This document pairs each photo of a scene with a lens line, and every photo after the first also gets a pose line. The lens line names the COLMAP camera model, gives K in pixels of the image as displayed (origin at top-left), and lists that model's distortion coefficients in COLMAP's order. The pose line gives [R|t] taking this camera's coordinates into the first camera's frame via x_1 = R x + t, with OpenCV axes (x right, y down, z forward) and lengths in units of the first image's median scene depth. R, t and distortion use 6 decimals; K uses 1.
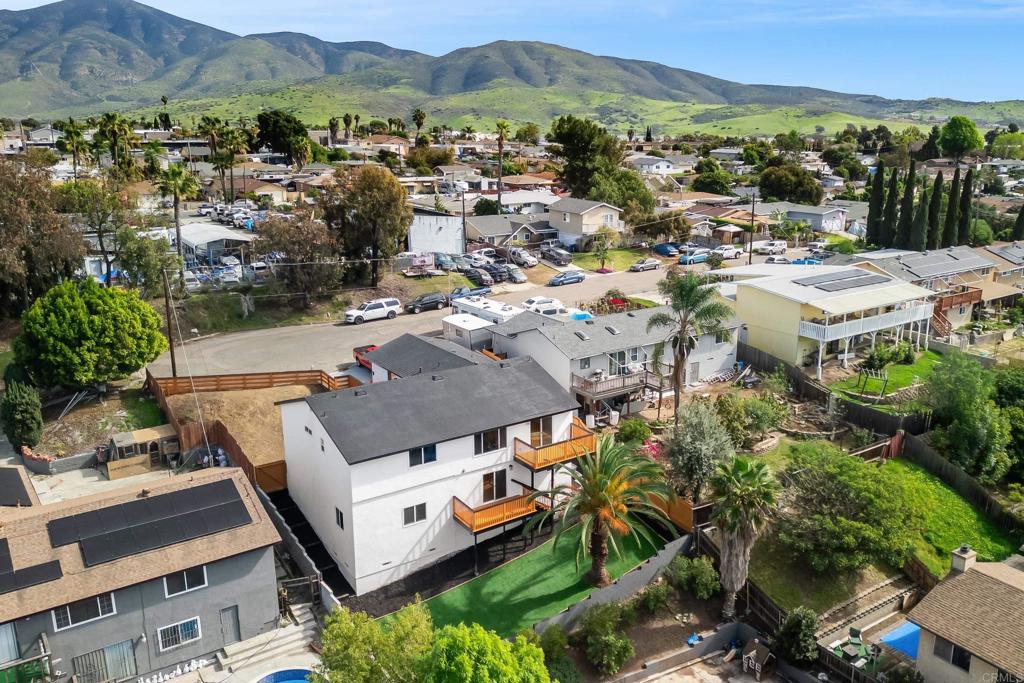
lens RADIAL K [[794.2, 0, 512.0], [0, 794.2, 341.5], [0, 0, 1]] dist [0.093538, -0.109524]
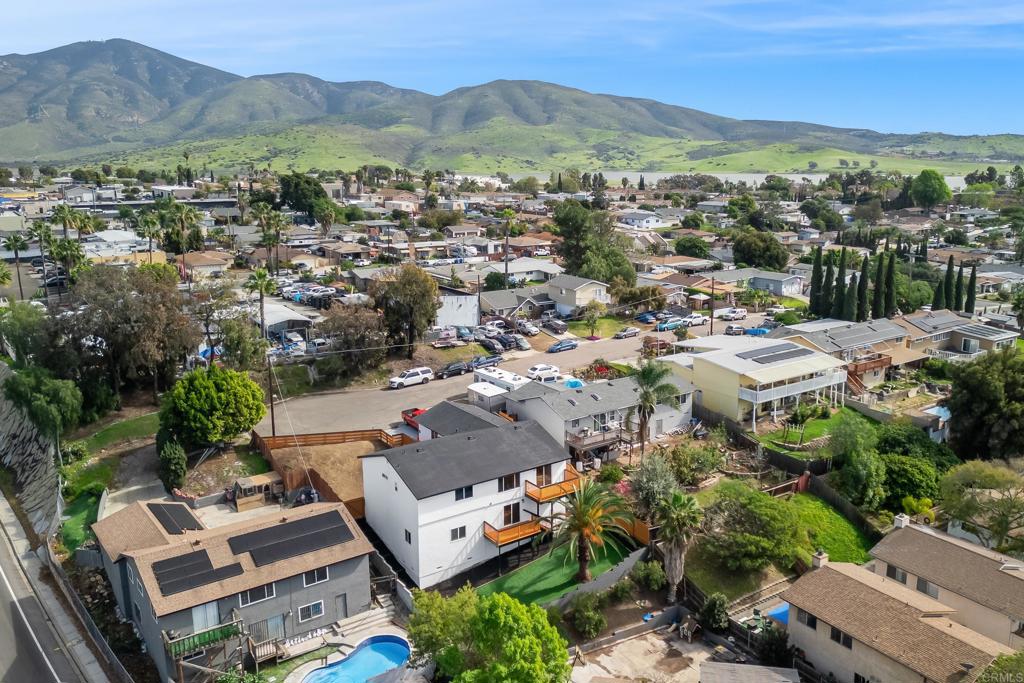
lens RADIAL K [[794.2, 0, 512.0], [0, 794.2, 341.5], [0, 0, 1]] dist [0.093538, -0.109524]
pose [[0.999971, -0.007562, -0.000551, -0.012972], [0.007533, 0.999144, -0.040667, -0.051142], [0.000858, 0.040661, 0.999173, -0.322941]]
